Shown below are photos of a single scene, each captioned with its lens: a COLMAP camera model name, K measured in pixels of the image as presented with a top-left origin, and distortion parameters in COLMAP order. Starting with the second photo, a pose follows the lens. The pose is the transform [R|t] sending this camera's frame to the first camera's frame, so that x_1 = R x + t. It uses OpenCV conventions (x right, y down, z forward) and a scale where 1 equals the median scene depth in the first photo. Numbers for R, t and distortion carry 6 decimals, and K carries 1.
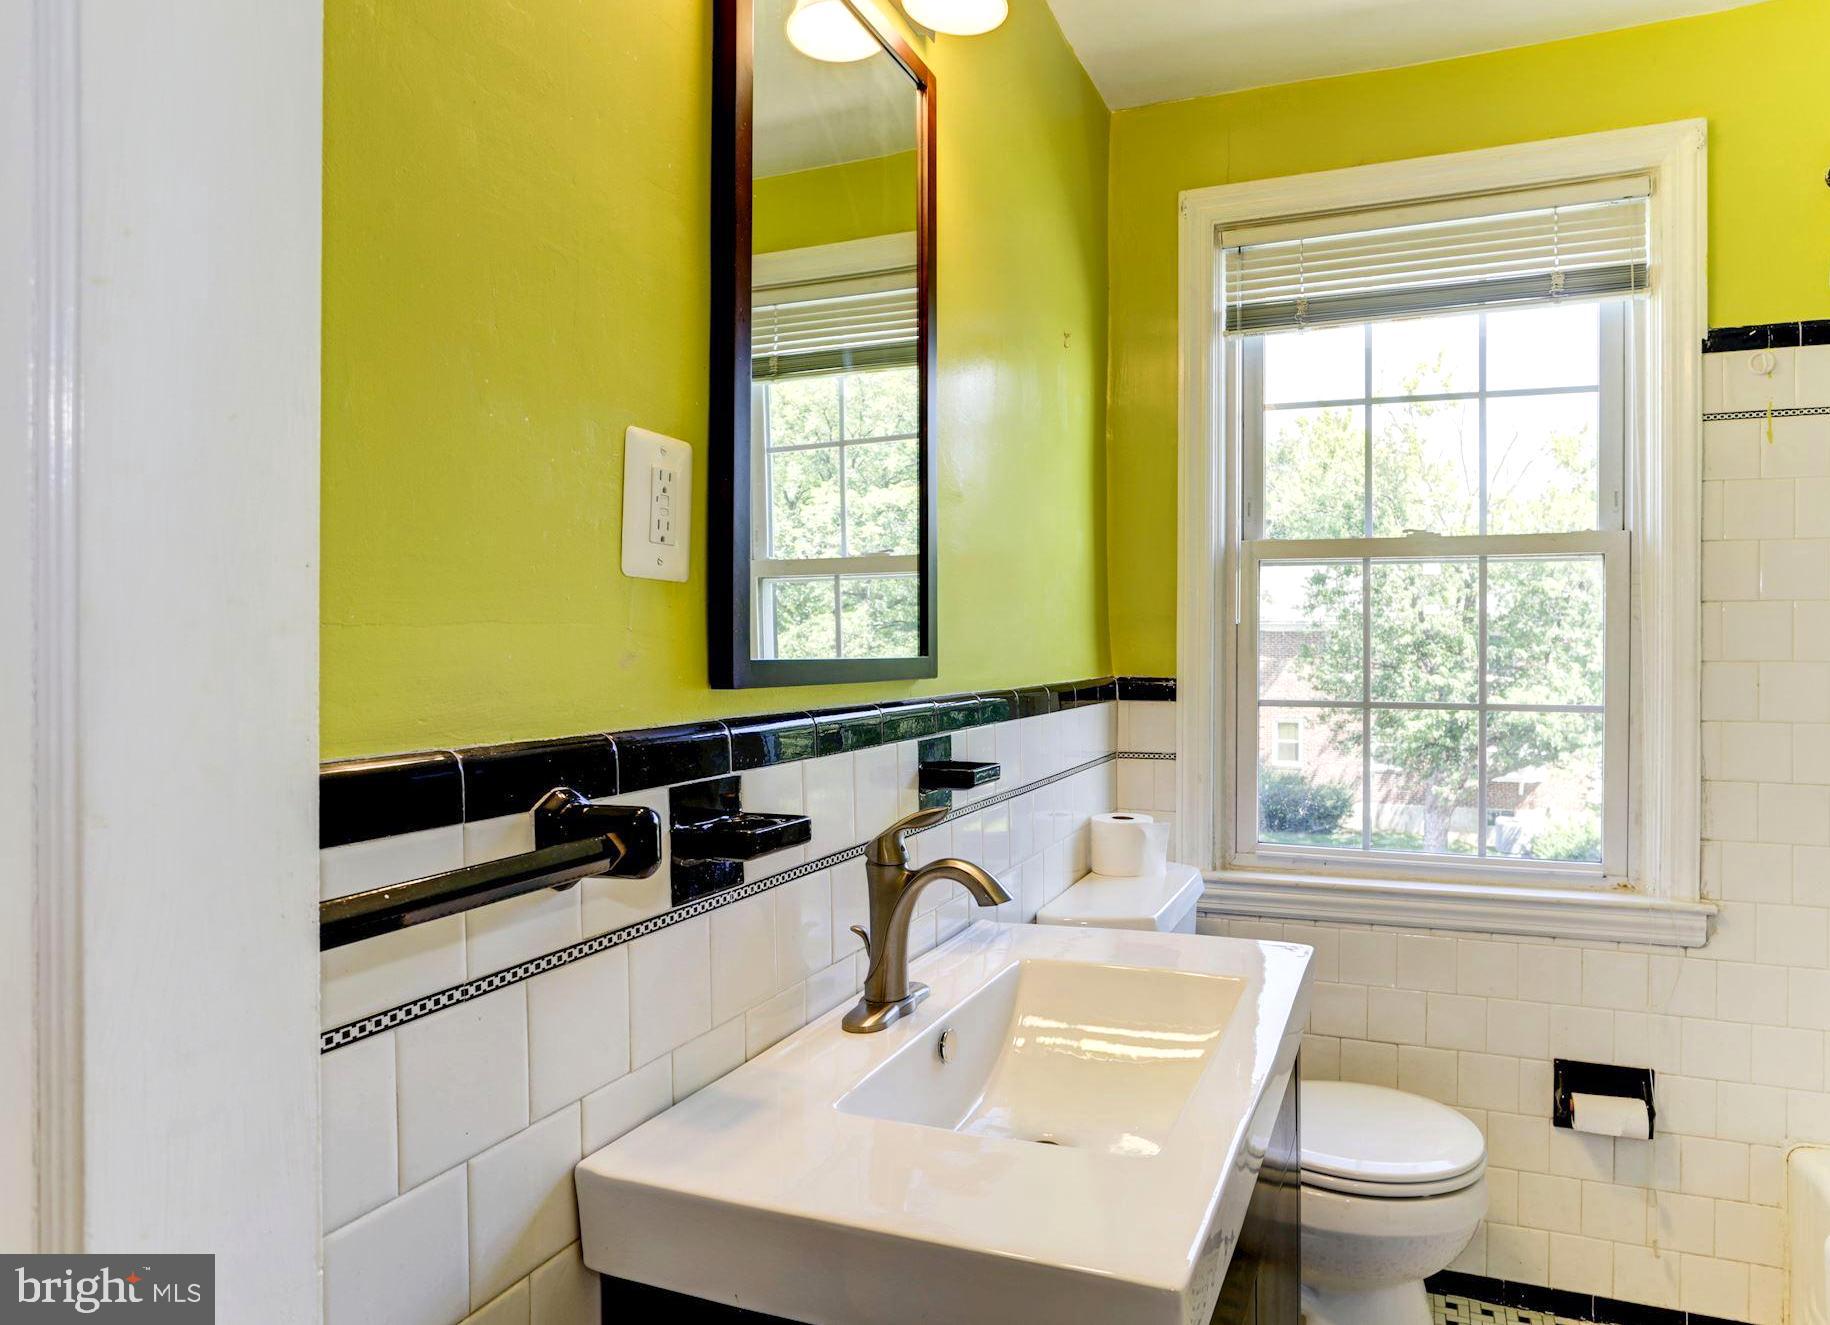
lens RADIAL K [[1225.2, 0, 917.8], [0, 1225.2, 648.5], [0, 0, 1]] dist [-0.043706, 0.024880]
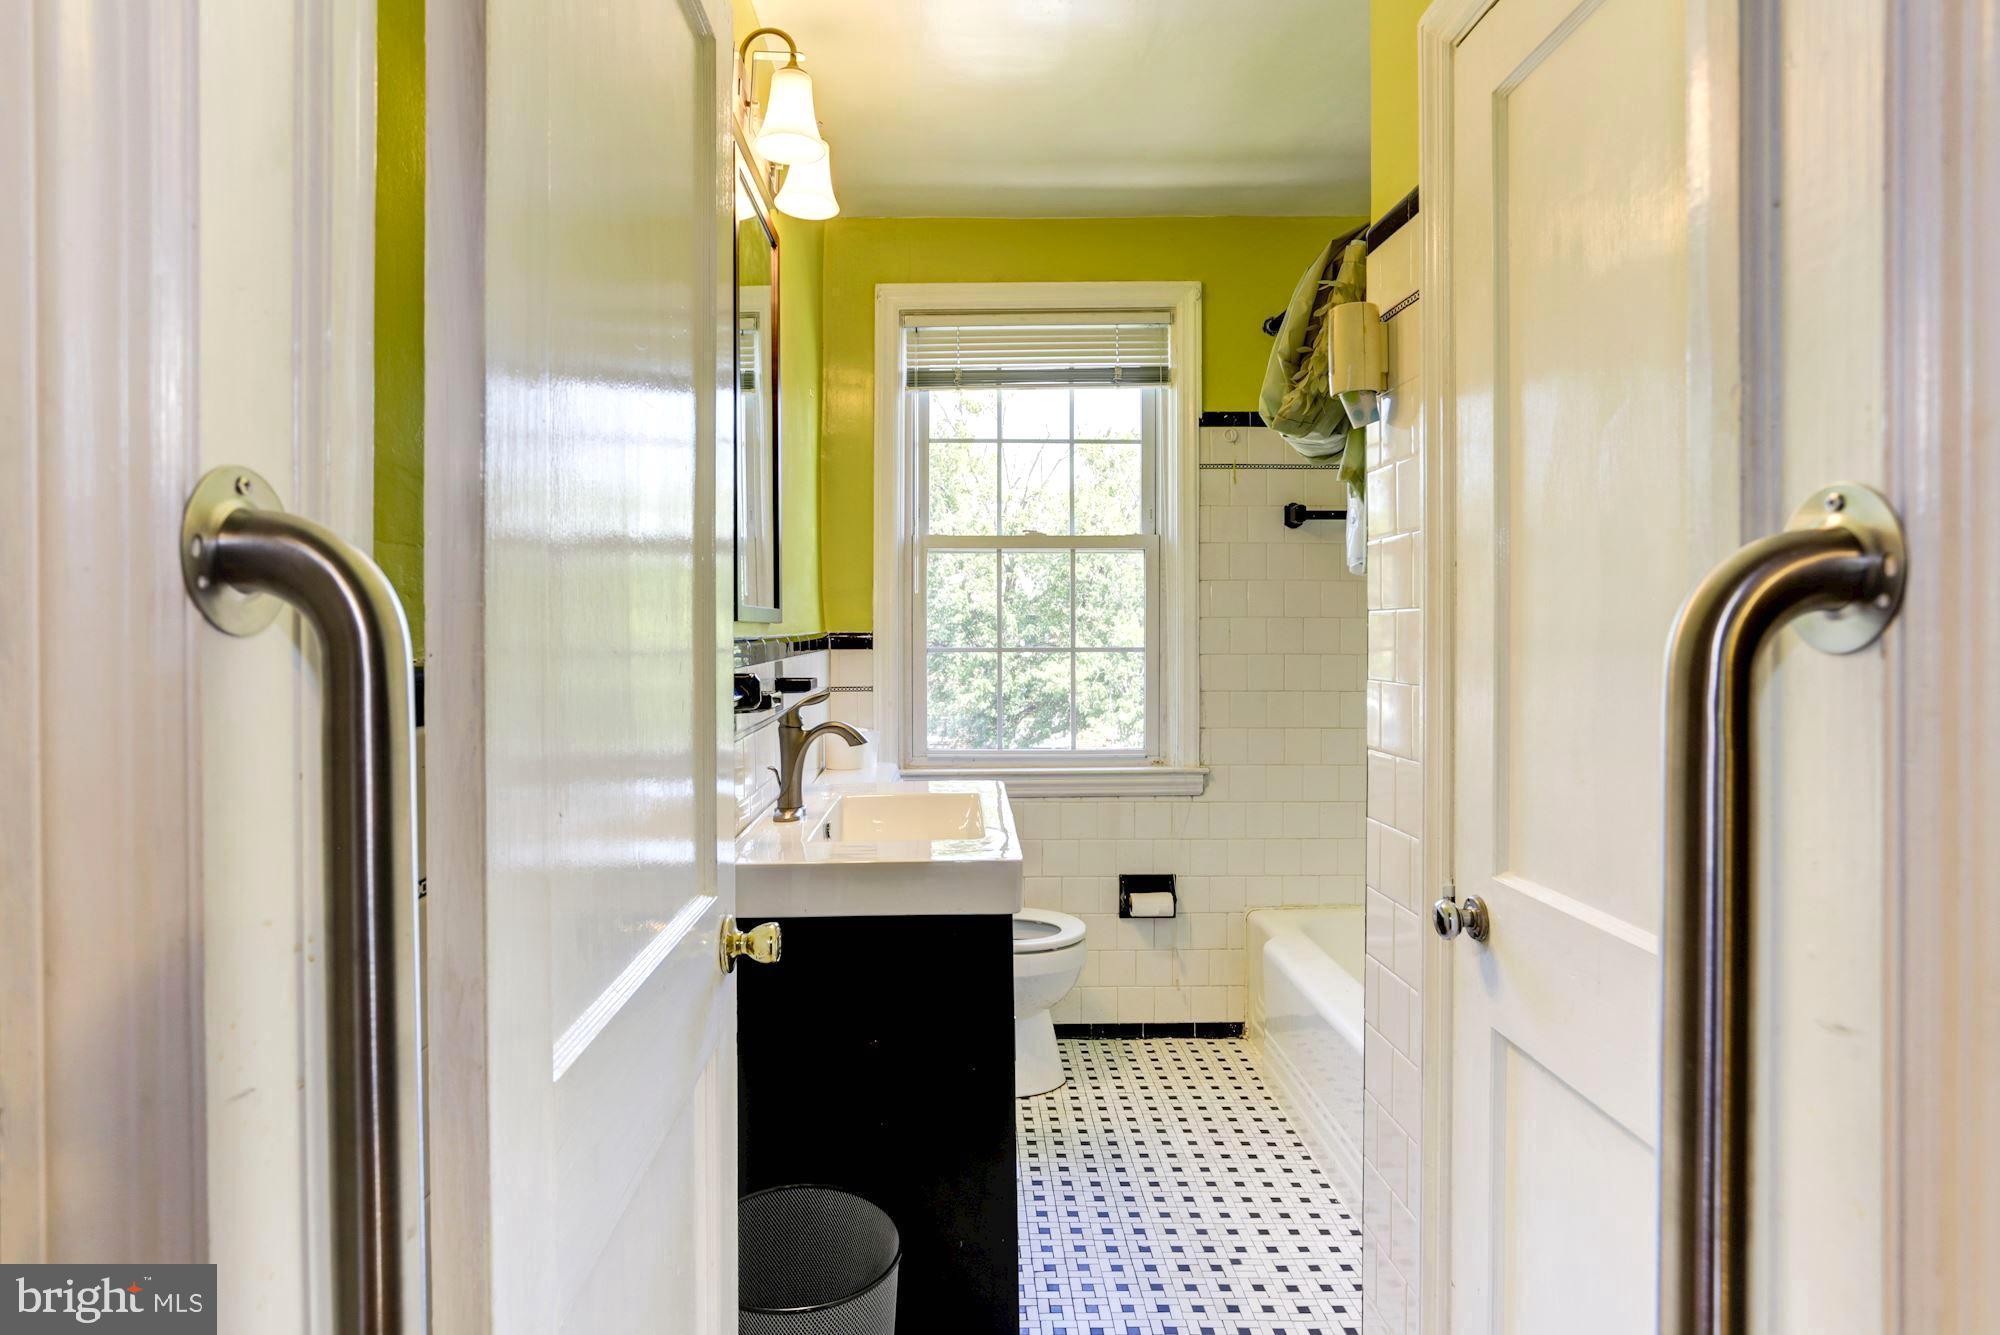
lens RADIAL K [[1109.5, 0, 997.8], [0, 1109.5, 640.2], [0, 0, 1]] dist [-0.023309, 0.001519]
pose [[0.921153, -0.013388, 0.388971, -0.170421], [0.008095, 0.999851, 0.015242, 0.016348], [-0.389117, -0.010892, 0.921124, -0.252024]]
